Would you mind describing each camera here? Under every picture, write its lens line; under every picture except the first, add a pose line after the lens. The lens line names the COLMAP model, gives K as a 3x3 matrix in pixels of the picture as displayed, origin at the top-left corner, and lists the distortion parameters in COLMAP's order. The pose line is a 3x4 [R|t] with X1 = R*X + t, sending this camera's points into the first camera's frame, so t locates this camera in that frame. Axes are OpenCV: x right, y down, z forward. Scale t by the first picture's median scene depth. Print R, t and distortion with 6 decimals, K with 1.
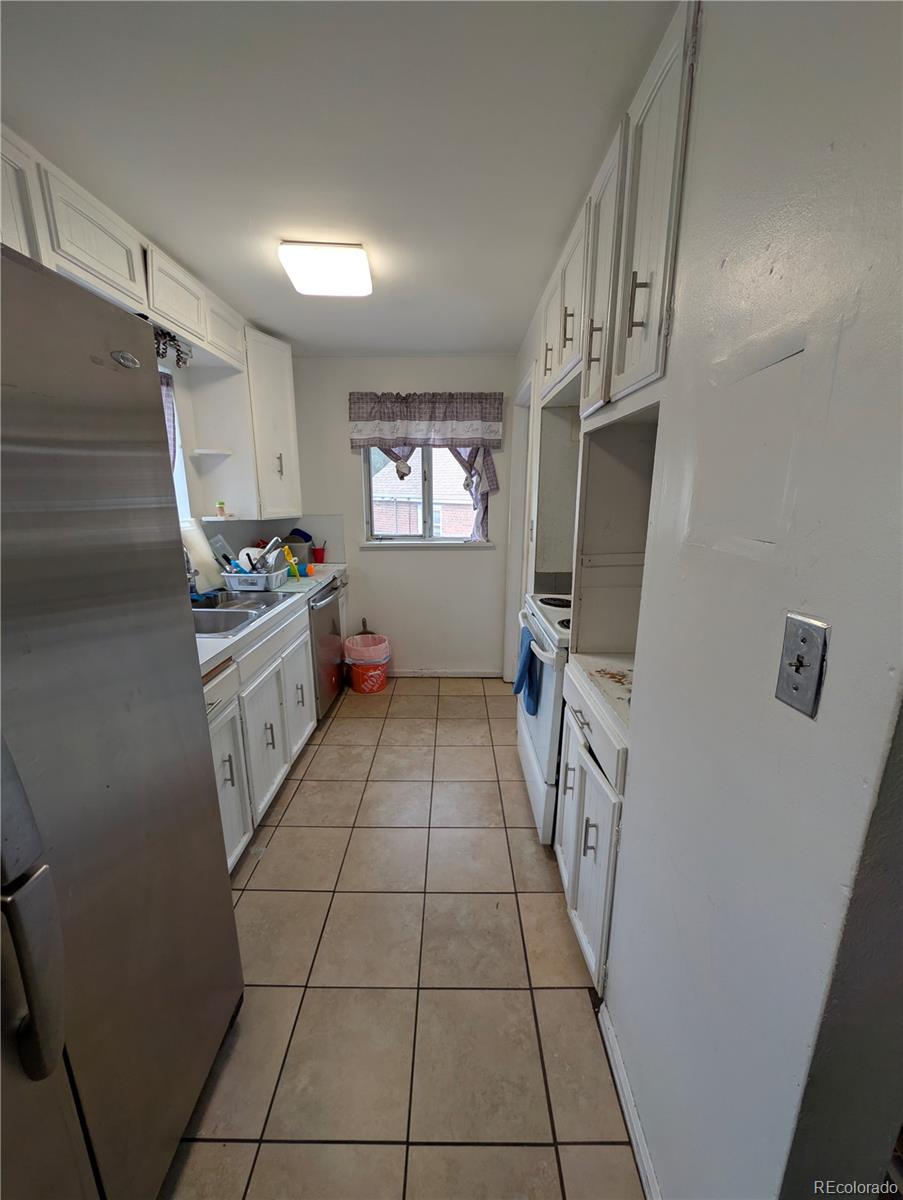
lens RADIAL K [[459.9, 0, 455.4], [0, 459.9, 597.5], [0, 0, 1]] dist [0.000309, -0.000008]
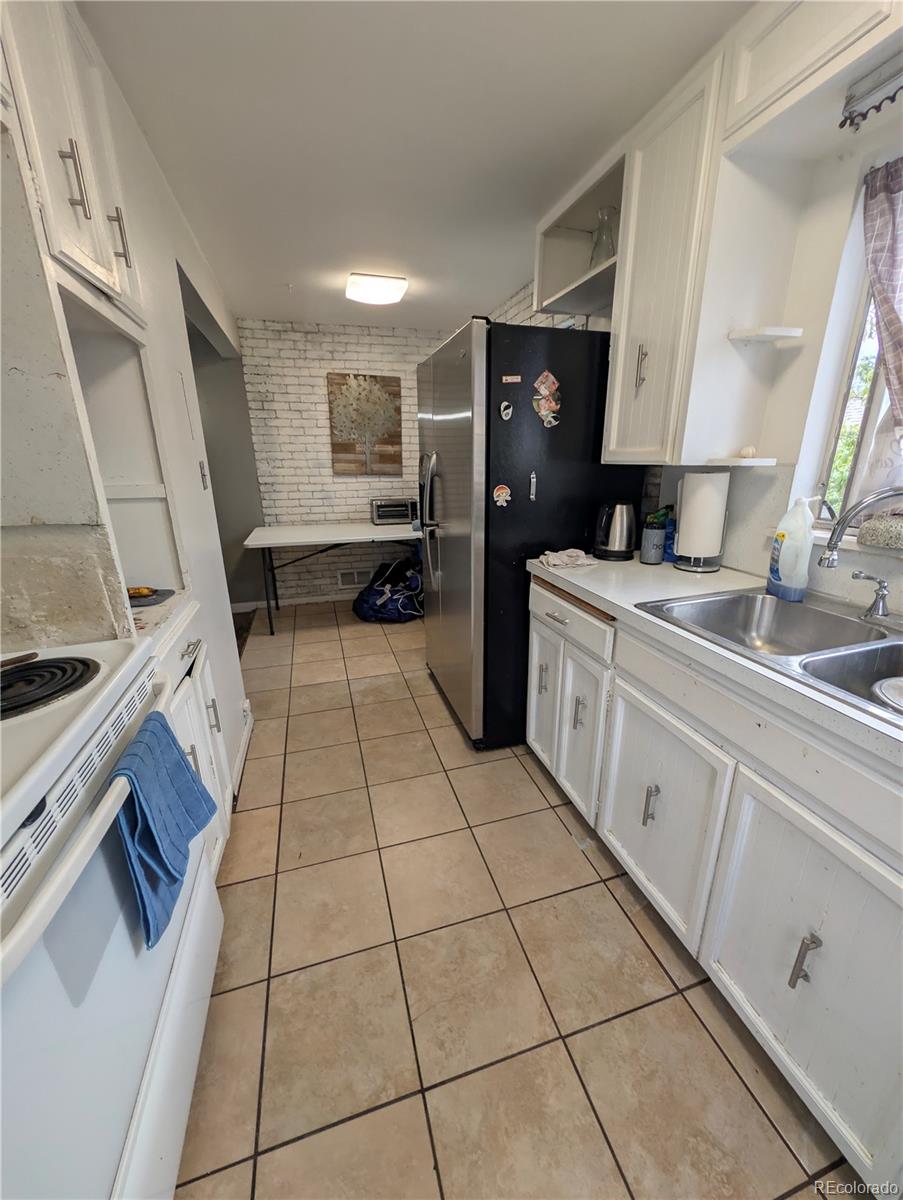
lens RADIAL K [[459.9, 0, 455.4], [0, 459.9, 597.5], [0, 0, 1]] dist [0.000309, -0.000008]
pose [[-0.956569, 0.092744, -0.276359, -0.002542], [-0.060849, 0.863628, 0.500444, -0.237021], [0.285084, 0.495525, -0.820477, 1.286927]]
